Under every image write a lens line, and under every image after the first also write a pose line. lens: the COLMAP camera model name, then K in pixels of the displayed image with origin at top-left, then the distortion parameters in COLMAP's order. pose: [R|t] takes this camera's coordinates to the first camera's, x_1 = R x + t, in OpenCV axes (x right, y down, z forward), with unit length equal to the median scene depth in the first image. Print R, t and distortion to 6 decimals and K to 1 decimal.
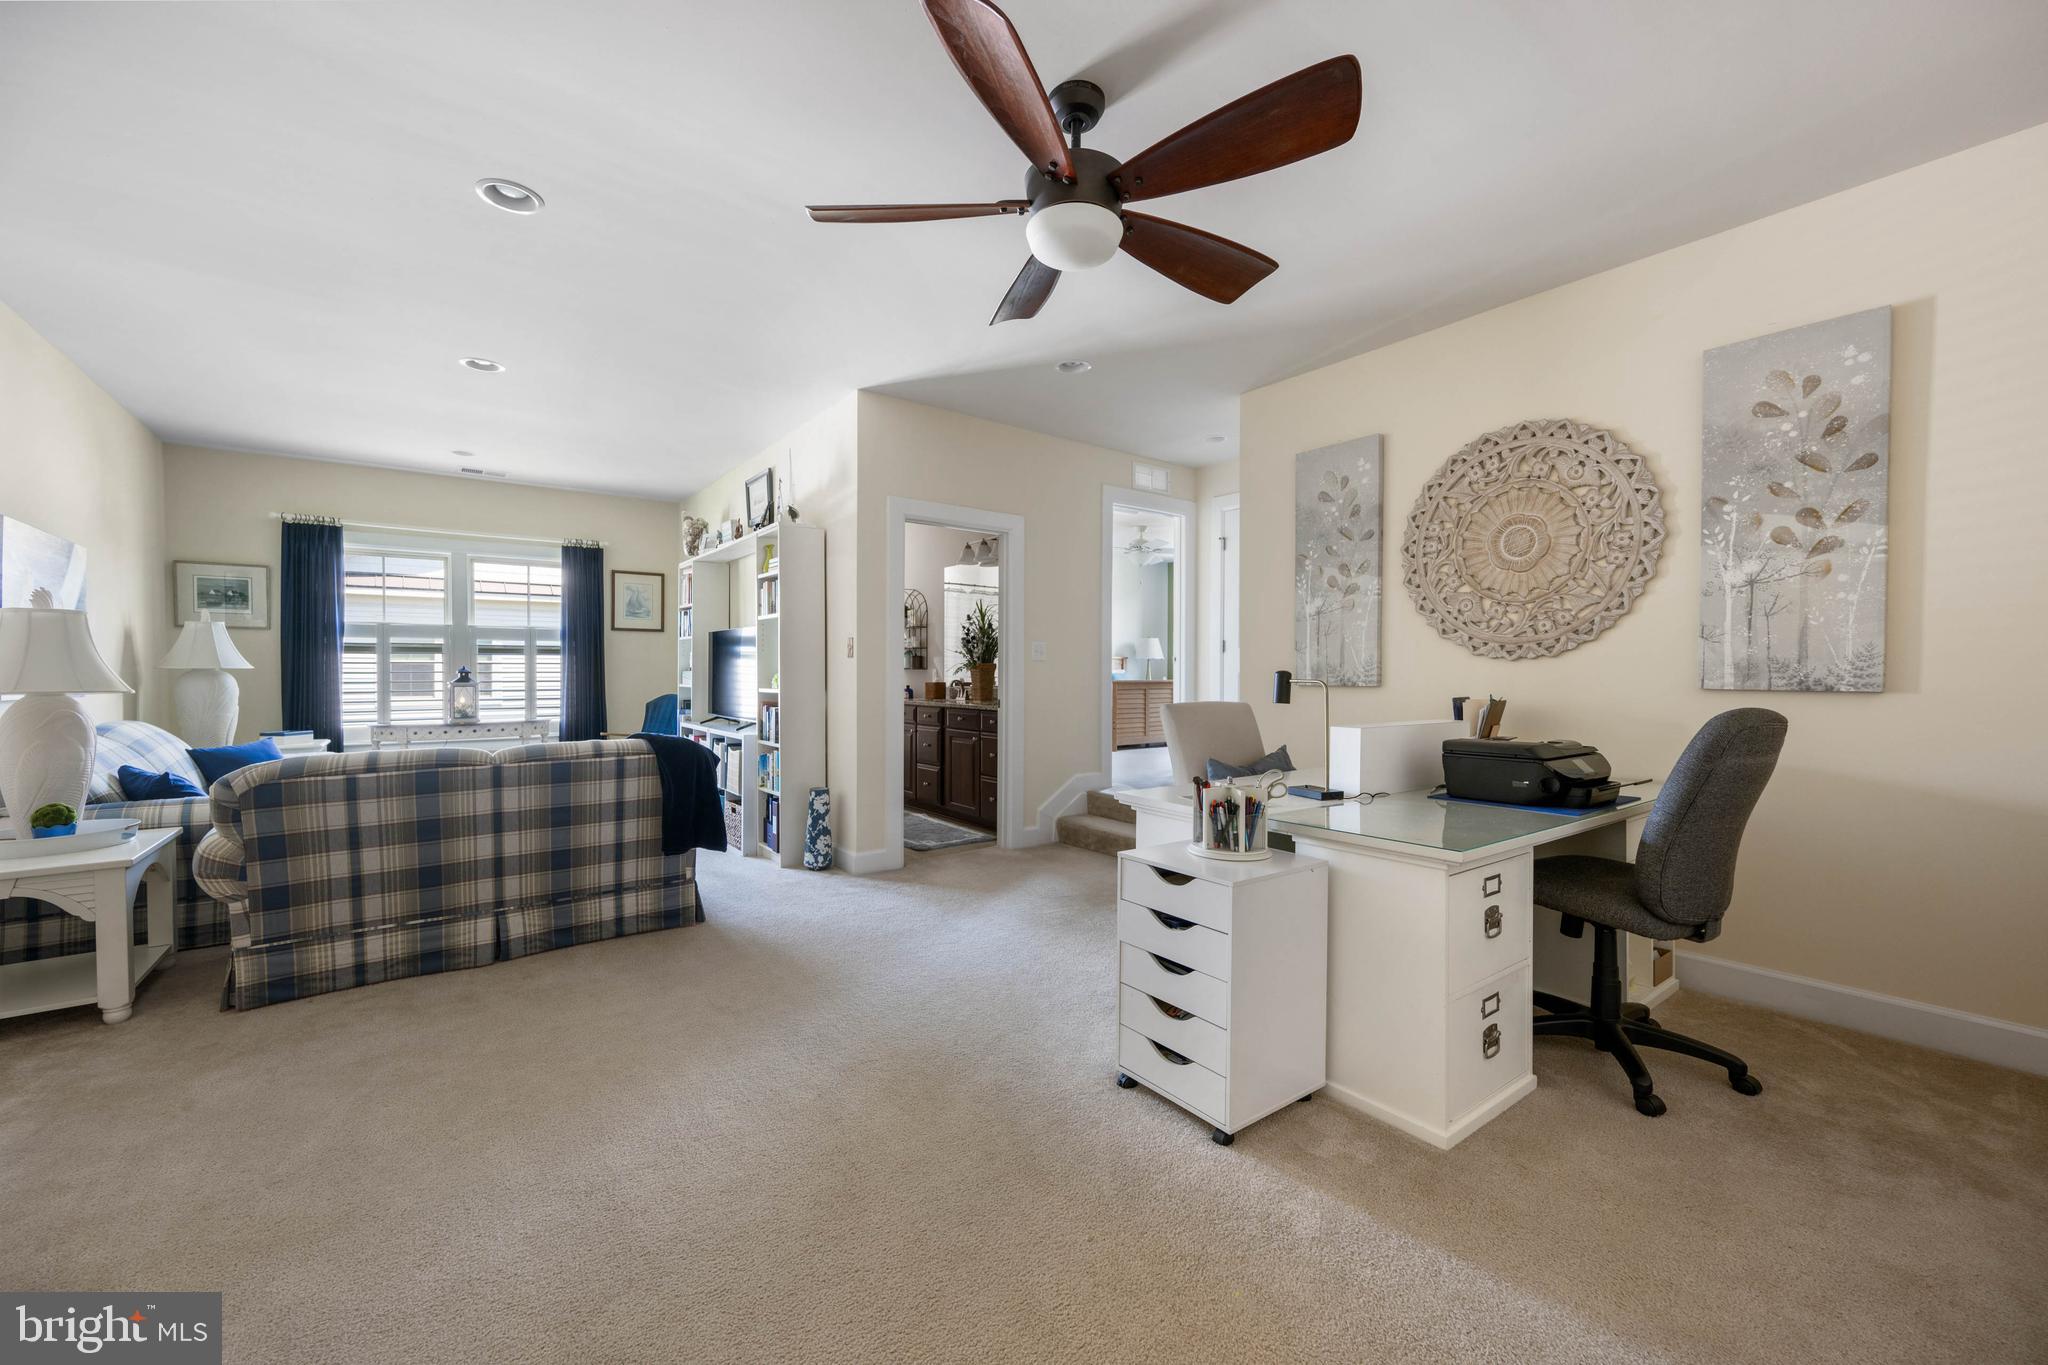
lens RADIAL K [[809.1, 0, 1035.4], [0, 809.1, 682.9], [0, 0, 1]] dist [-0.001643, -0.000297]
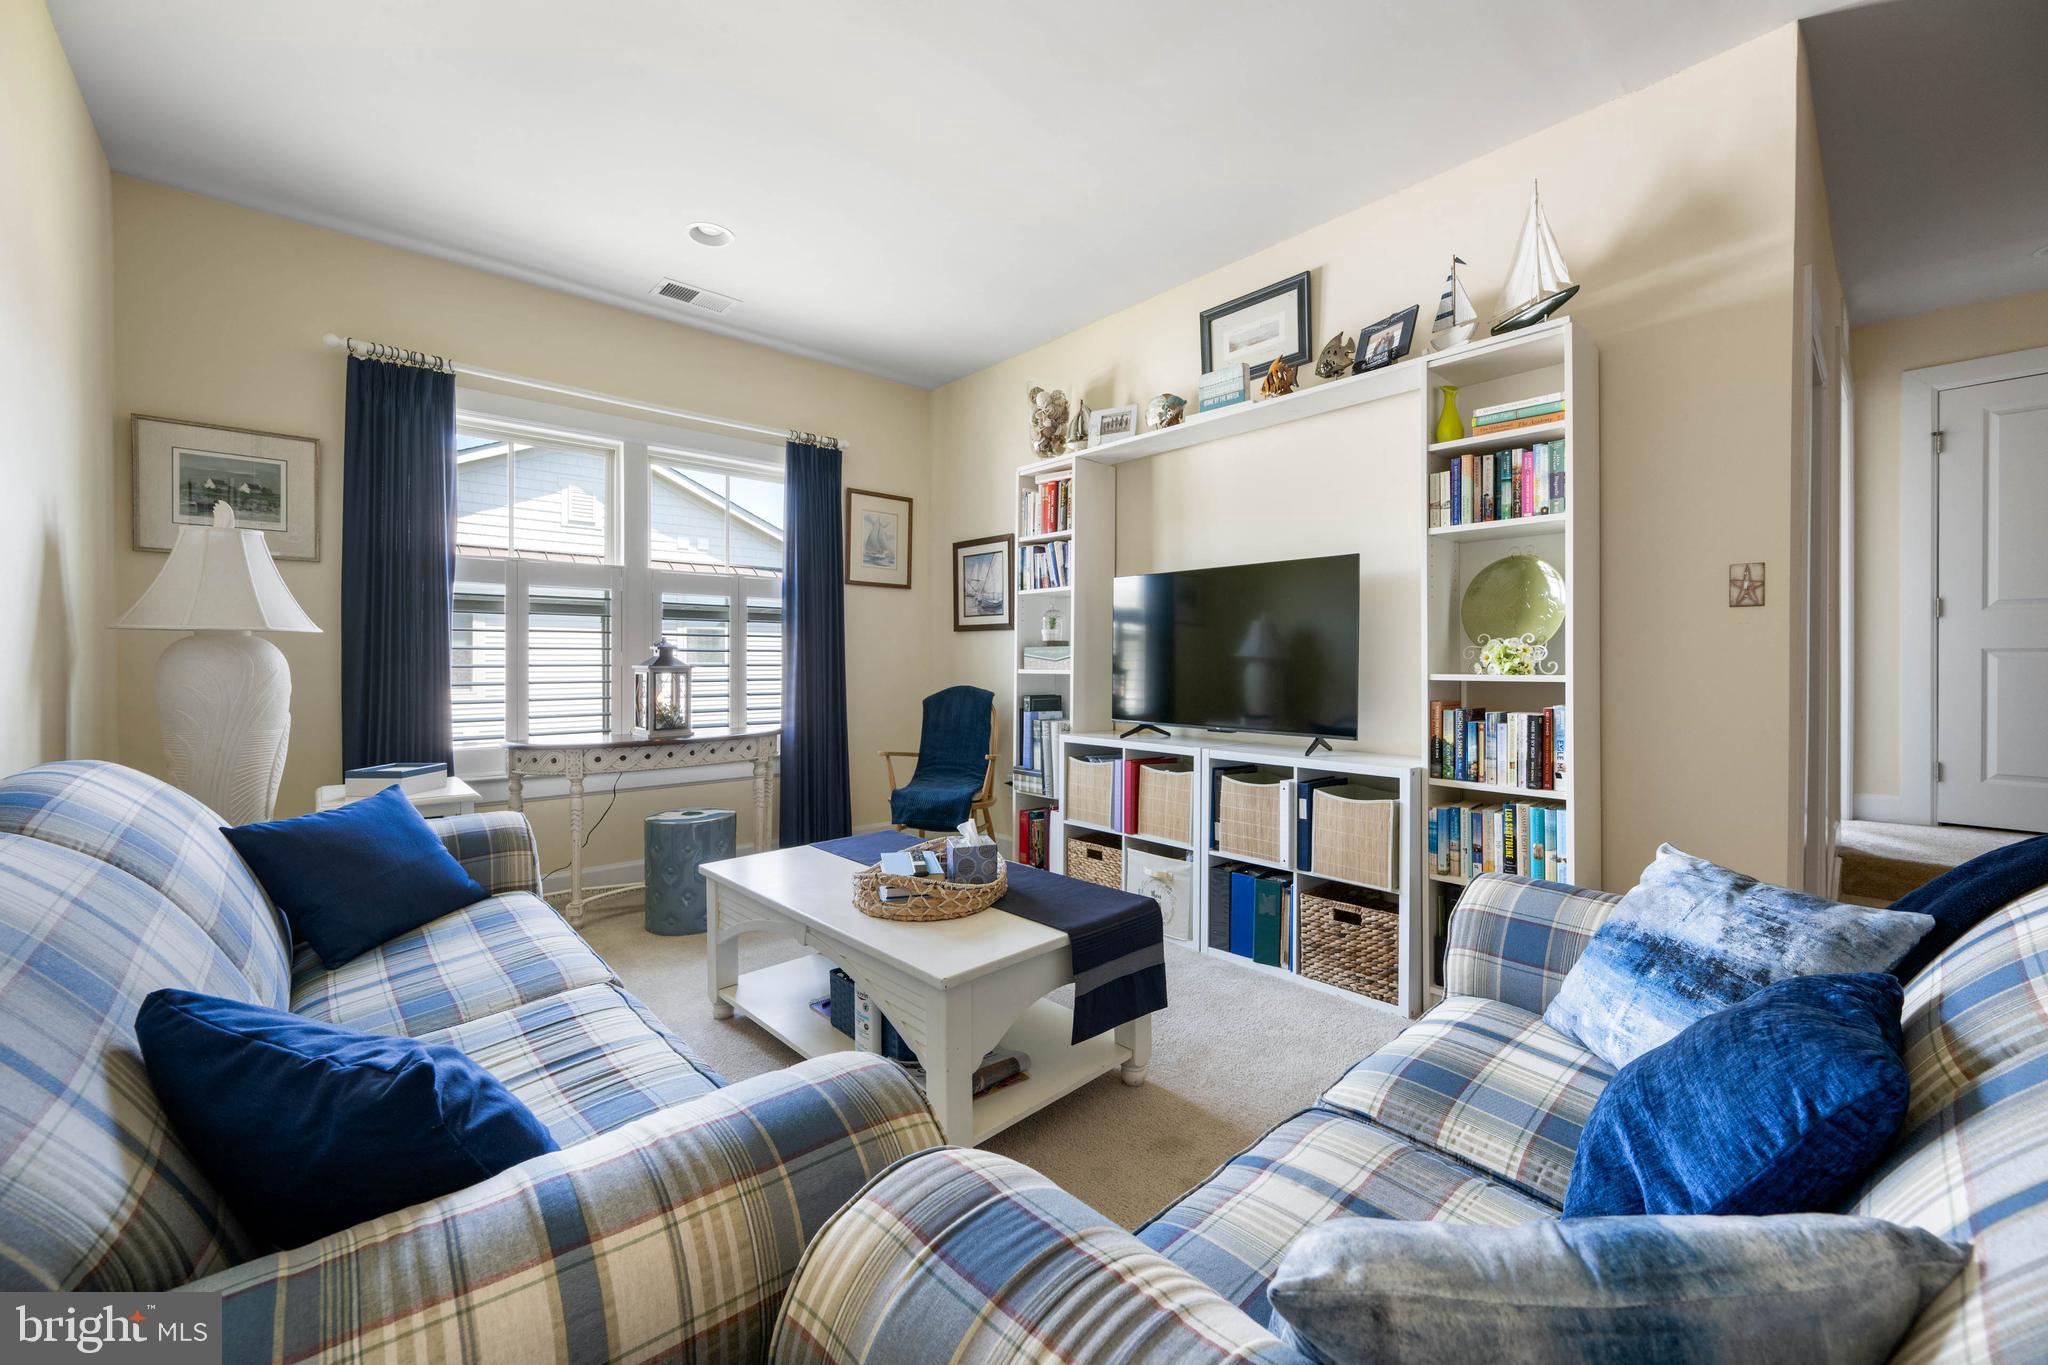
lens RADIAL K [[809.1, 0, 1012.1], [0, 809.1, 672.5], [0, 0, 1]] dist [-0.001643, -0.000297]
pose [[0.997590, -0.000603, 0.069383, -0.518874], [0.000837, 0.999994, -0.003347, 0.006108], [-0.069380, 0.003397, 0.997585, 0.433328]]
